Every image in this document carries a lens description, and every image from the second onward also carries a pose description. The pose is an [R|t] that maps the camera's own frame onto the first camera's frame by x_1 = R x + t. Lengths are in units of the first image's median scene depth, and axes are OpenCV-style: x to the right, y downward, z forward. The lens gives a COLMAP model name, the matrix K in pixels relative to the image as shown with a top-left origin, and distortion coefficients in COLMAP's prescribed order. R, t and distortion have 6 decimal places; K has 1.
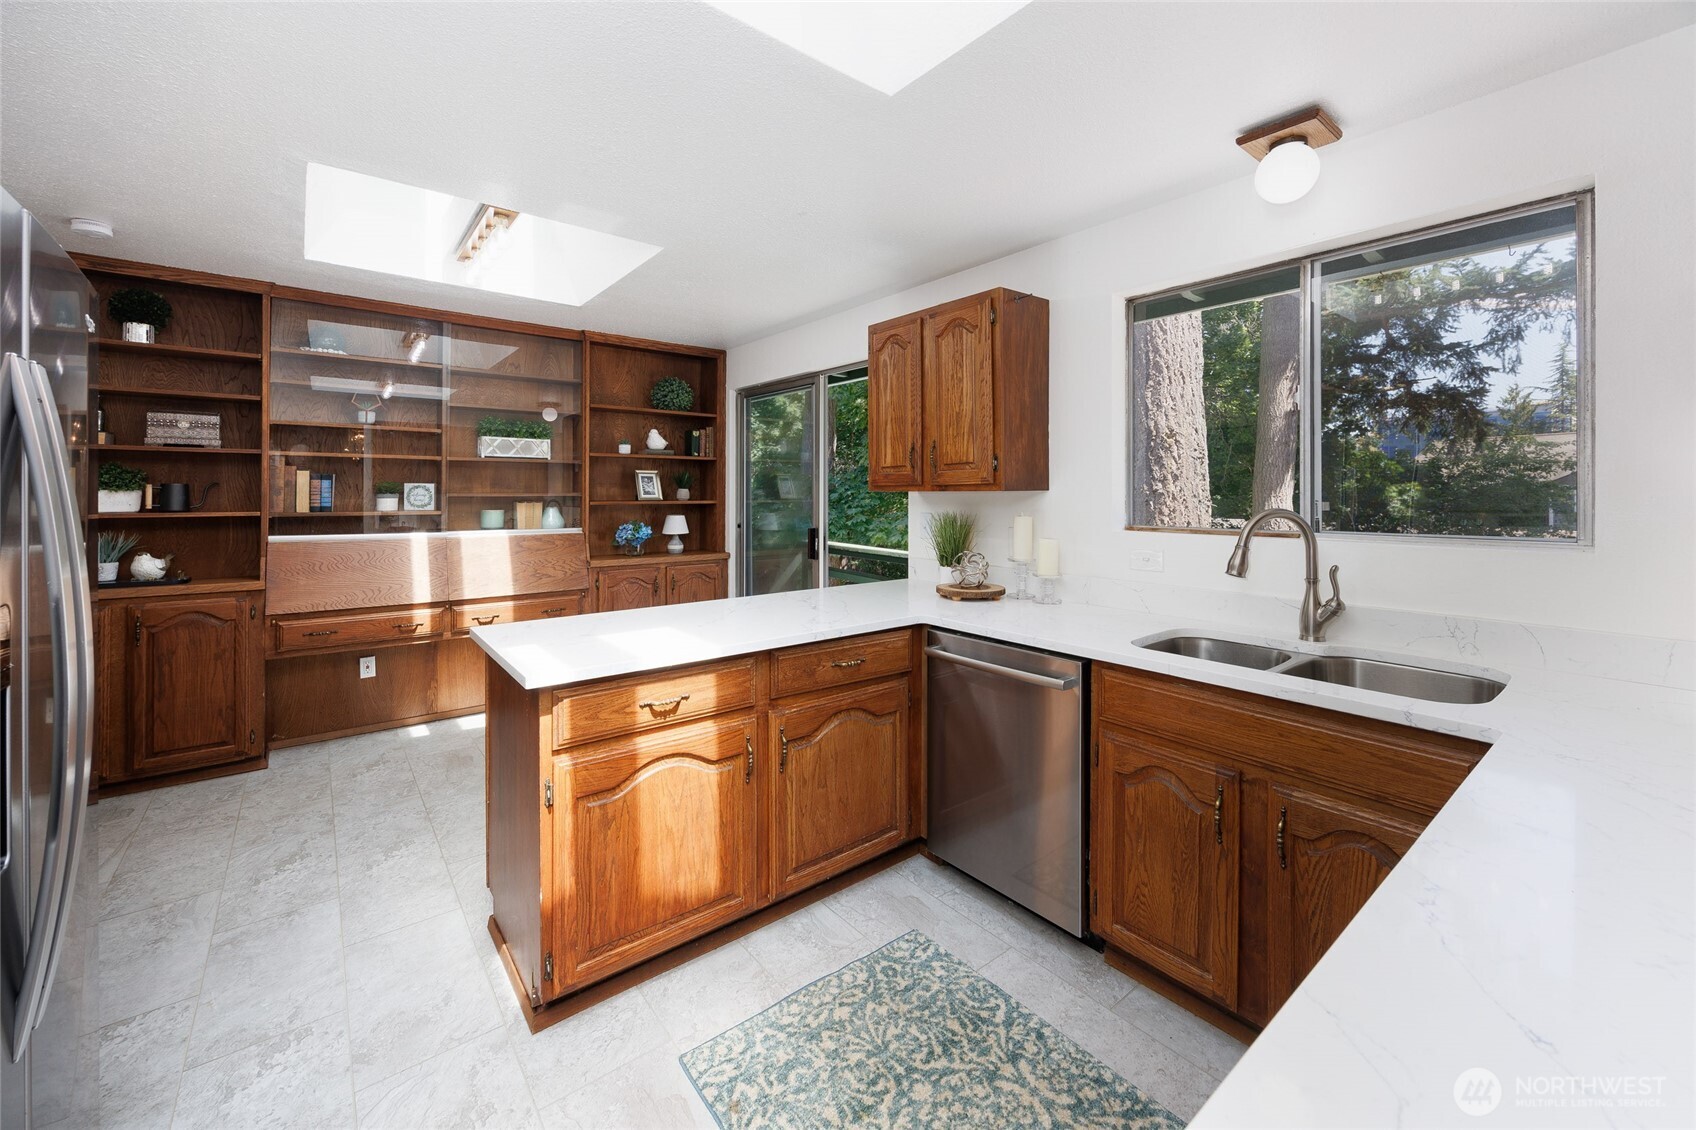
lens RADIAL K [[673.9, 0, 851.8], [0, 673.9, 492.2], [0, 0, 1]] dist [-0.002403, -0.000342]
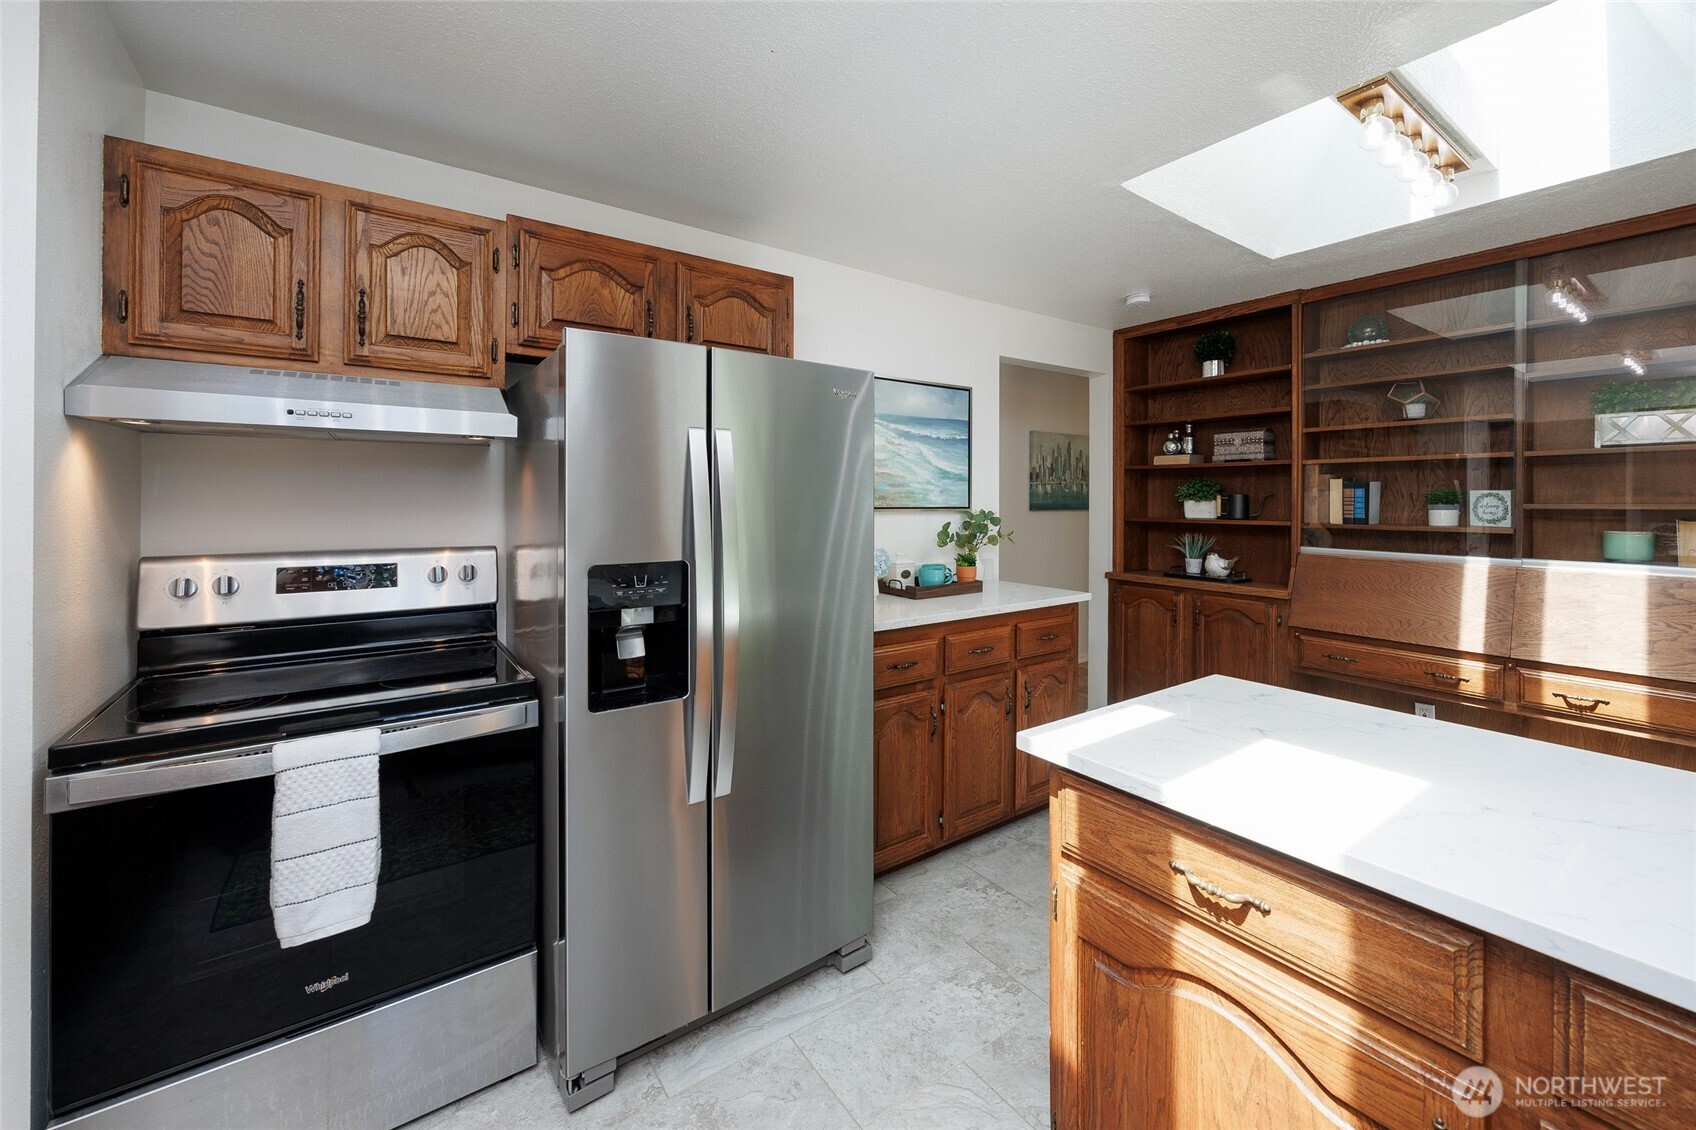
lens RADIAL K [[666.3, 0, 843.5], [0, 666.3, 496.0], [0, 0, 1]] dist [0.000245, 0.000124]
pose [[-0.065294, -0.008221, -0.997832, 0.153976], [0.000148, 0.999966, -0.008248, -0.001051], [0.997866, -0.000686, -0.065290, 0.399202]]
